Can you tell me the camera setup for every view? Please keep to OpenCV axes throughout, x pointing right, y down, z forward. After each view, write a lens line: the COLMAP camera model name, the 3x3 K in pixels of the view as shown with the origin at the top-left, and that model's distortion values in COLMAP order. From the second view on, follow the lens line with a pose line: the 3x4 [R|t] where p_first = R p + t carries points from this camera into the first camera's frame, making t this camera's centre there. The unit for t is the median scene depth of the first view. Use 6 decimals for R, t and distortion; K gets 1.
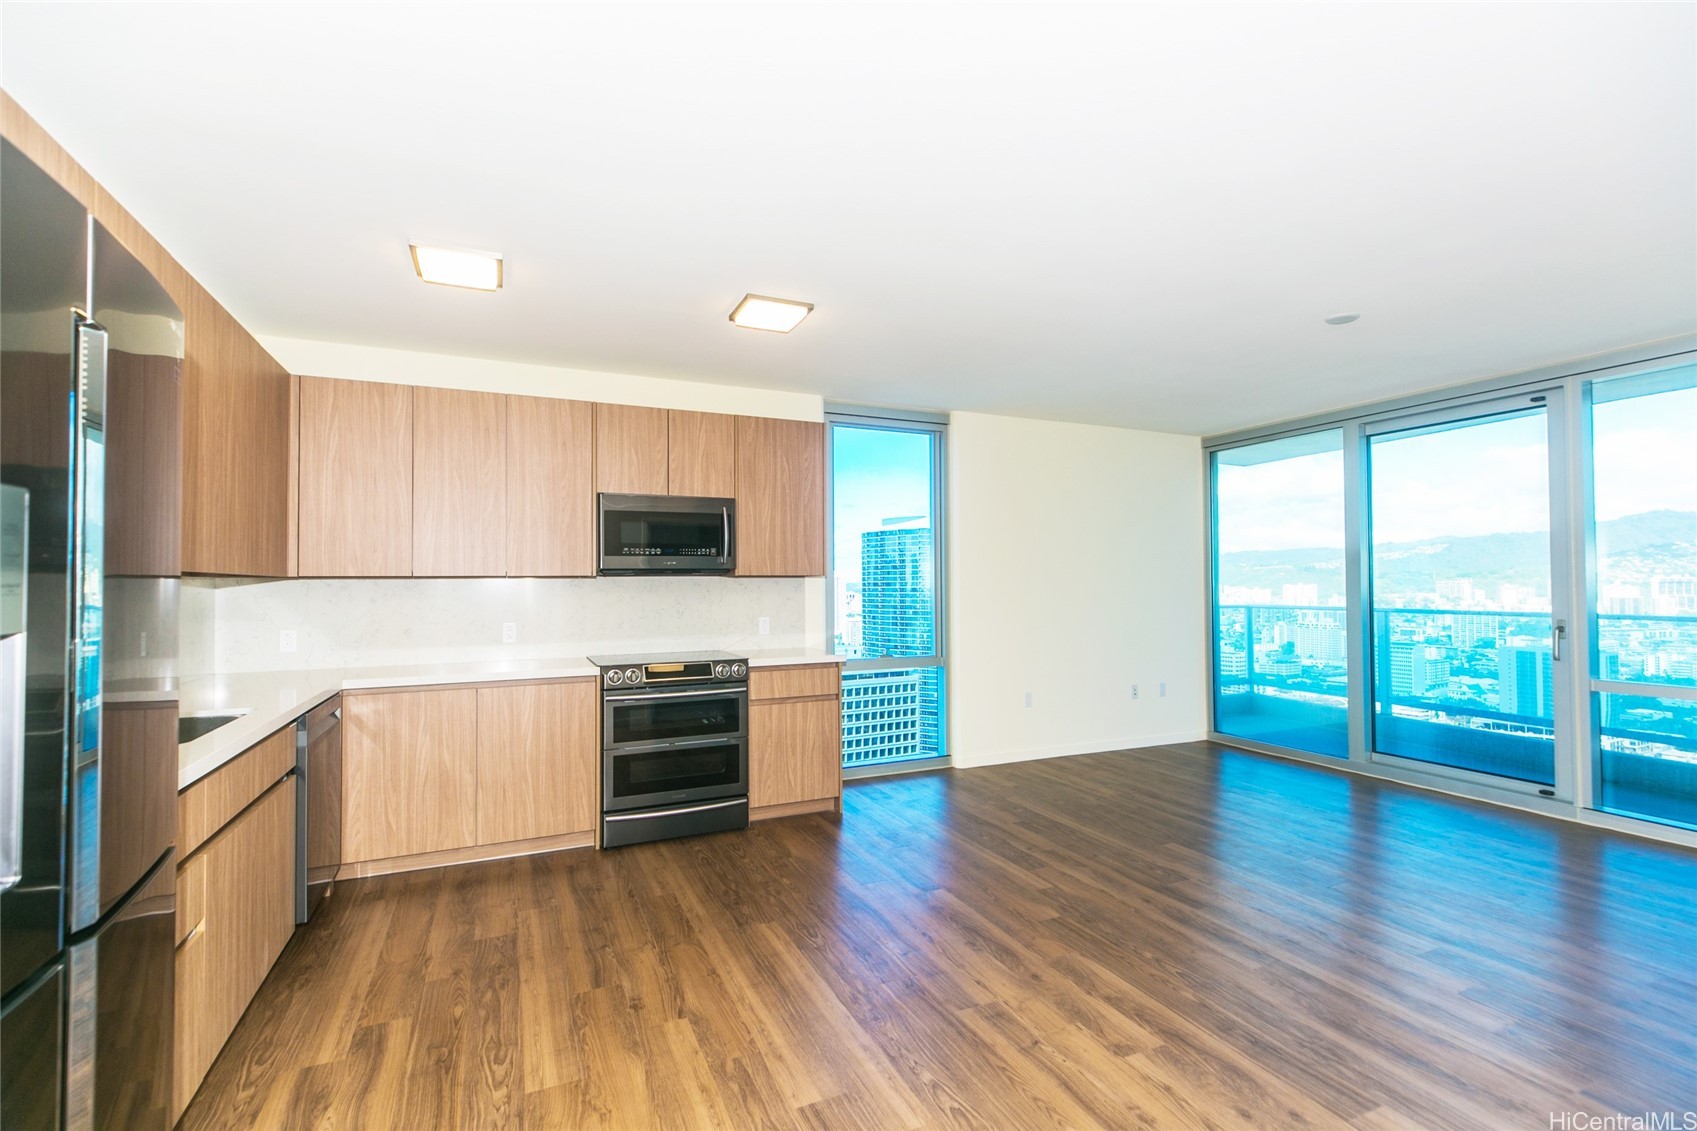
lens RADIAL K [[761.3, 0, 857.9], [0, 761.3, 564.6], [0, 0, 1]] dist [0.015181, -0.005886]
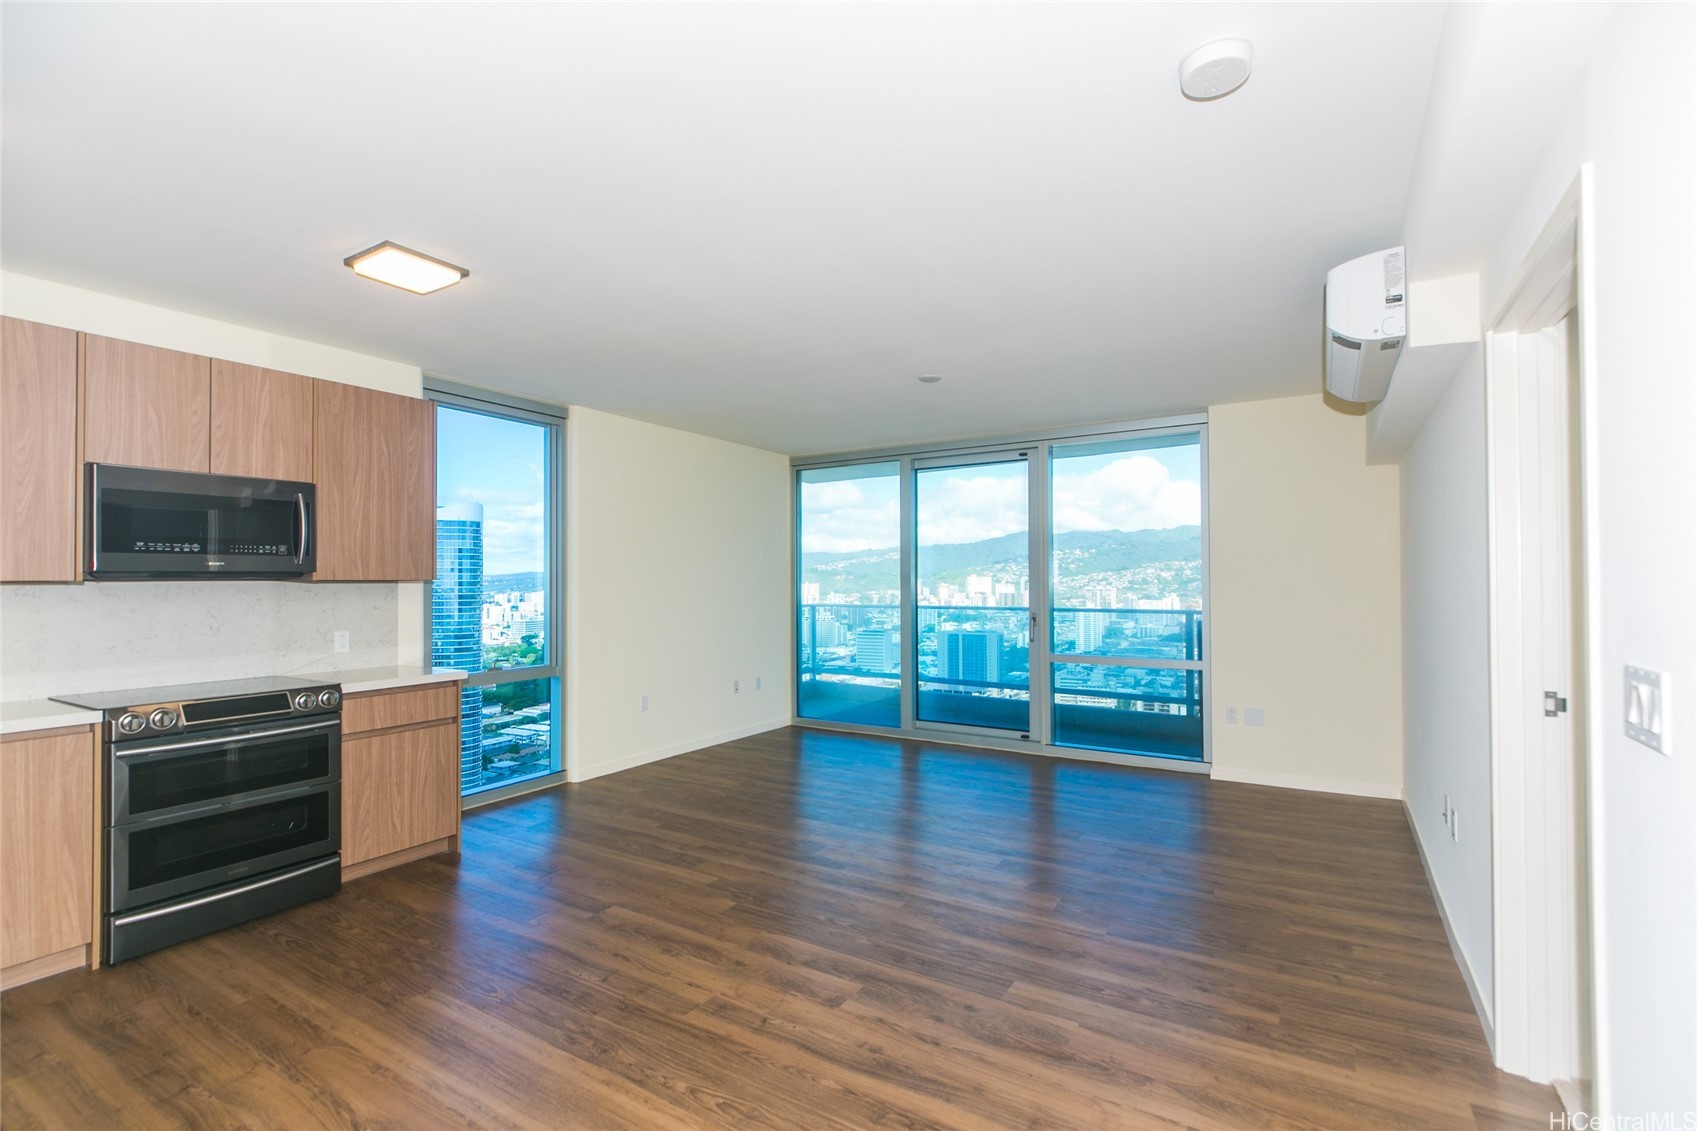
lens RADIAL K [[761.3, 0, 853.2], [0, 761.3, 571.0], [0, 0, 1]] dist [0.015181, -0.005886]
pose [[0.833273, 0.008625, 0.552794, -0.143721], [-0.013593, 0.999896, 0.004890, -0.007456], [-0.552694, -0.011589, 0.833304, 0.023292]]
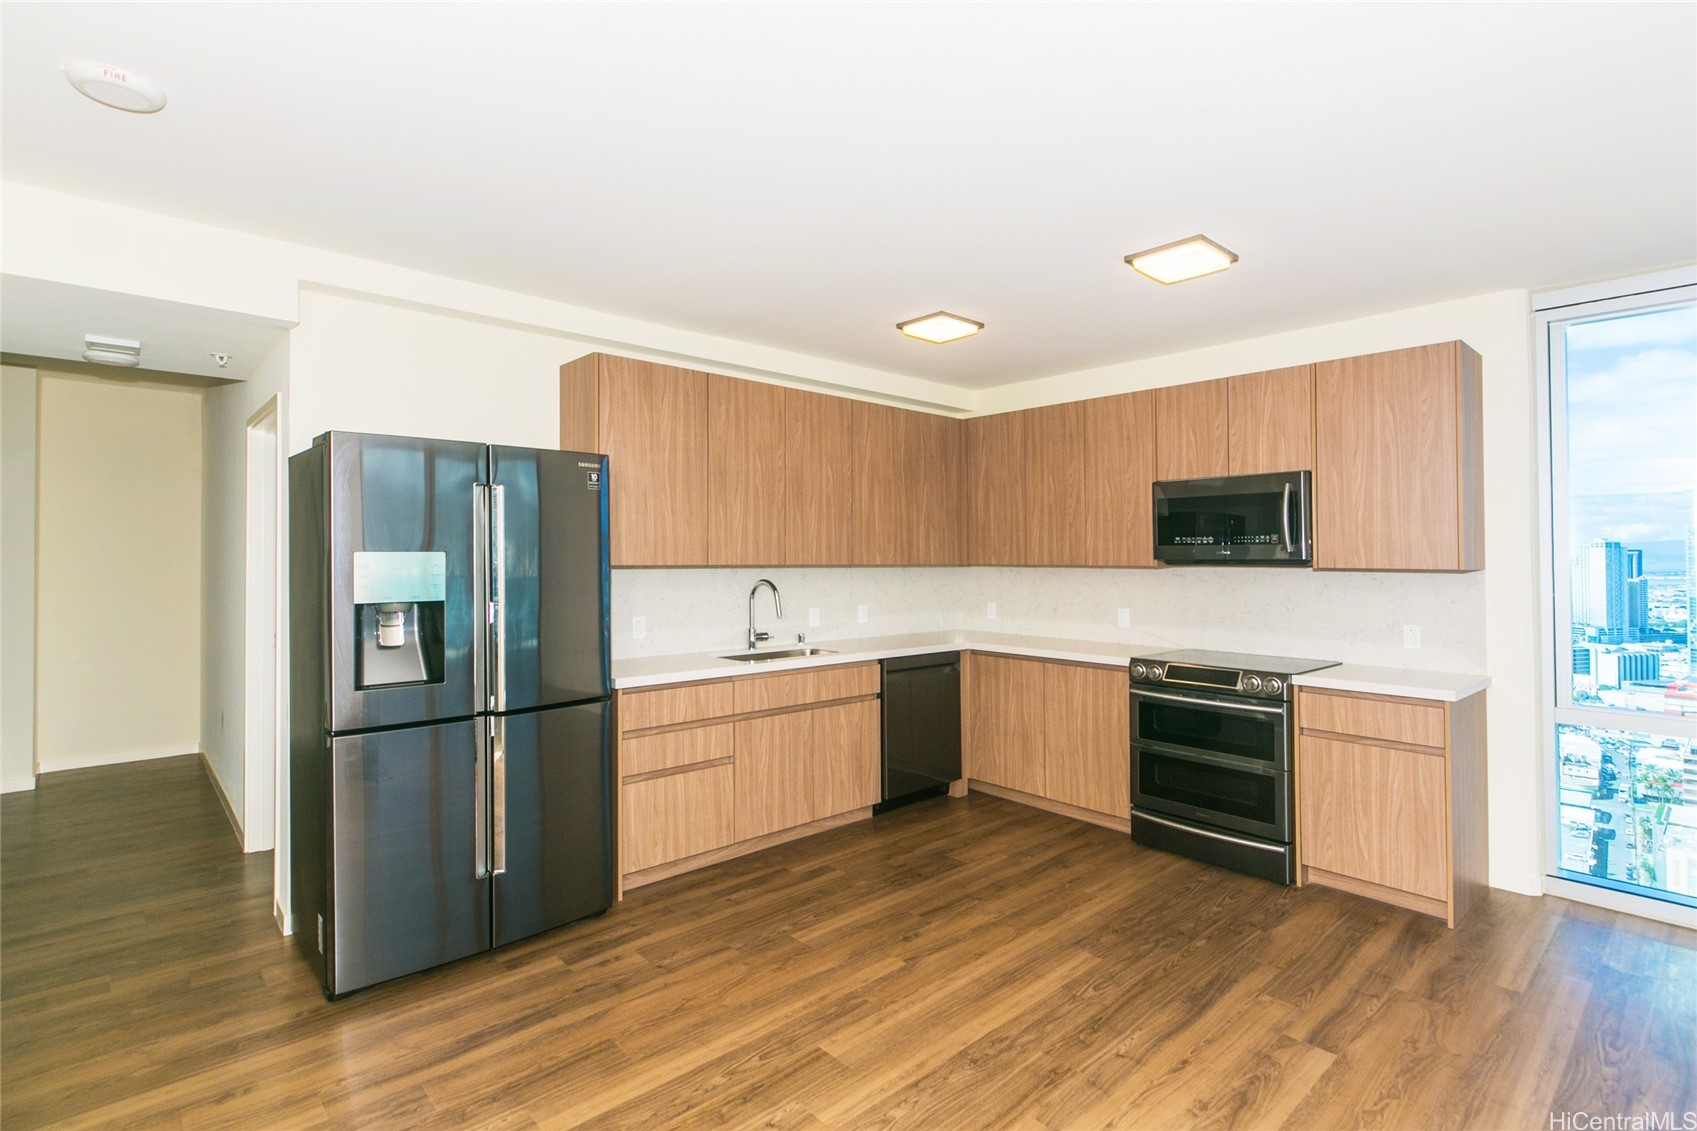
lens RADIAL K [[819.5, 0, 914.0], [0, 819.5, 548.5], [0, 0, 1]] dist [0.015924, -0.000352]
pose [[0.343317, -0.003587, -0.939213, 0.535510], [0.016923, 0.999854, 0.002368, -0.015948], [0.939067, -0.016707, 0.343328, 0.344393]]
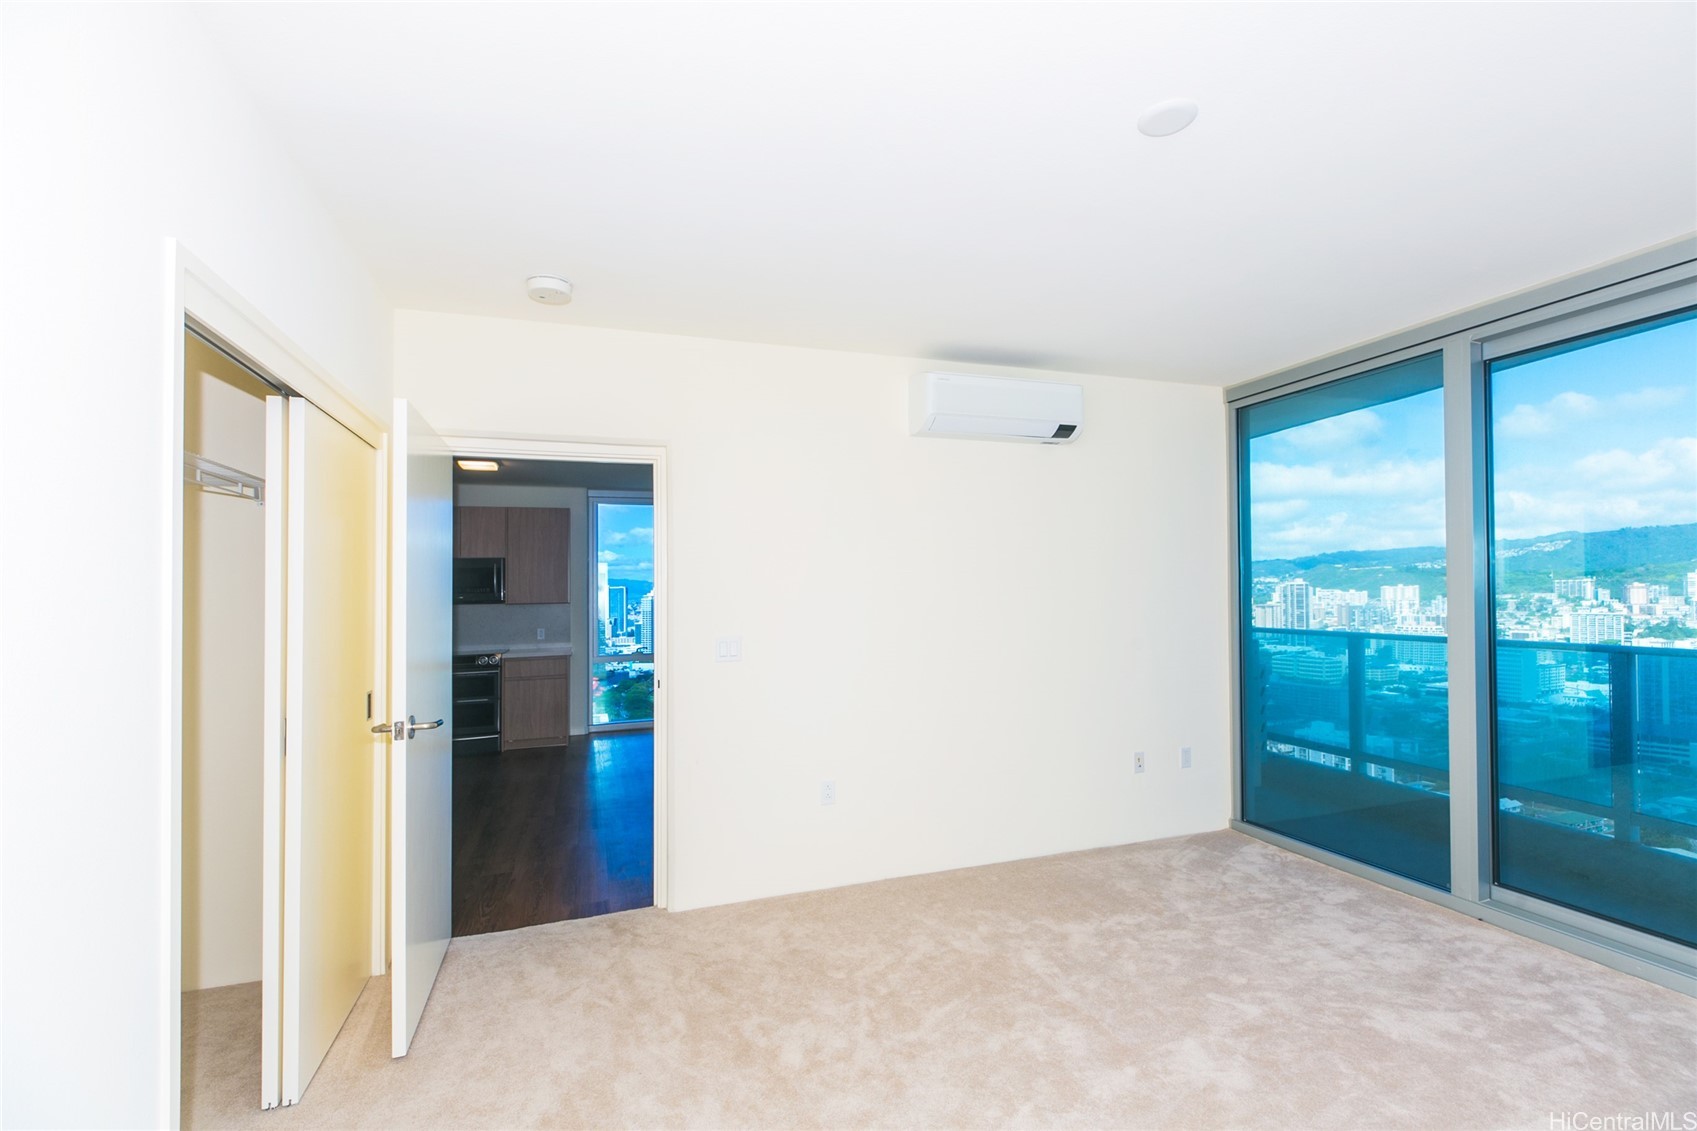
lens RADIAL K [[761.3, 0, 871.4], [0, 761.3, 573.9], [0, 0, 1]] dist [0.015181, -0.005886]
pose [[0.996370, -0.014354, -0.083915, 0.840190], [0.014574, 0.999892, 0.002008, -0.046353], [0.083877, -0.003224, 0.996471, -0.643896]]
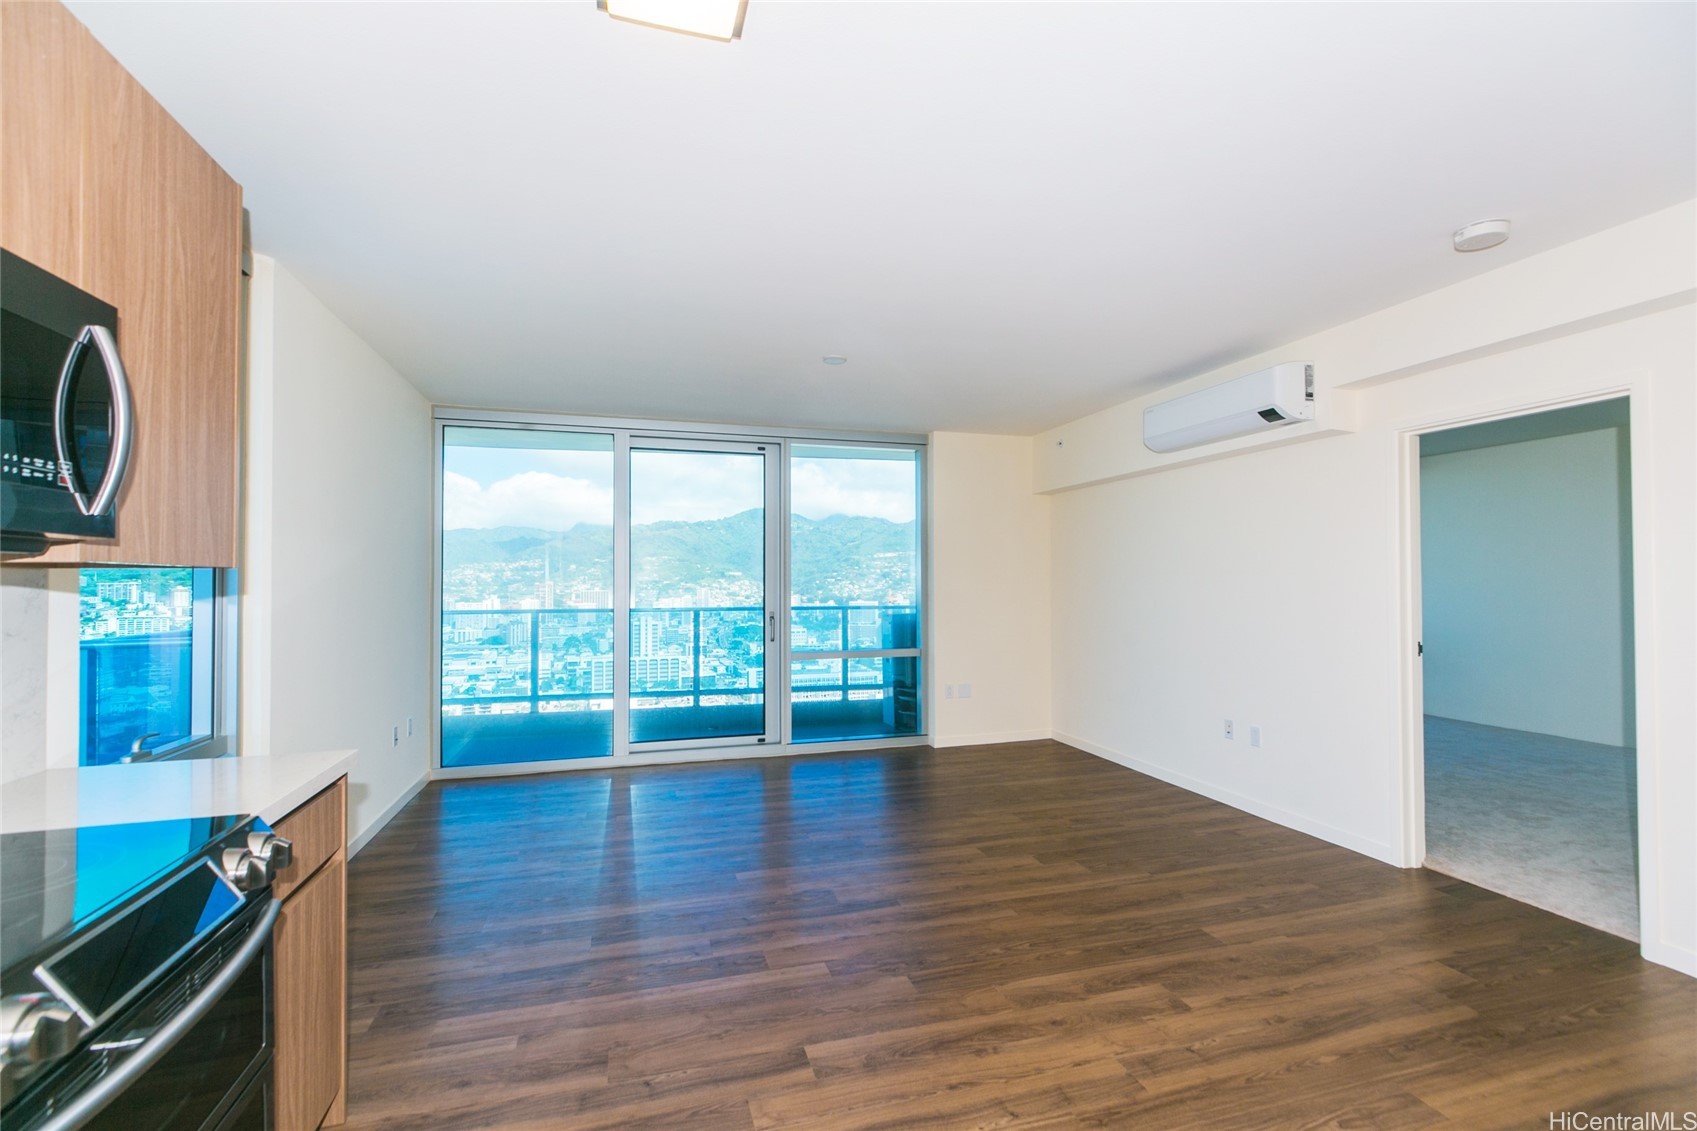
lens RADIAL K [[761.3, 0, 859.0], [0, 761.3, 572.7], [0, 0, 1]] dist [0.015181, -0.005886]
pose [[0.140723, 0.015655, 0.989925, -0.446458], [-0.023642, 0.999643, -0.012447, 0.015930], [-0.989767, -0.021652, 0.141042, 0.707373]]
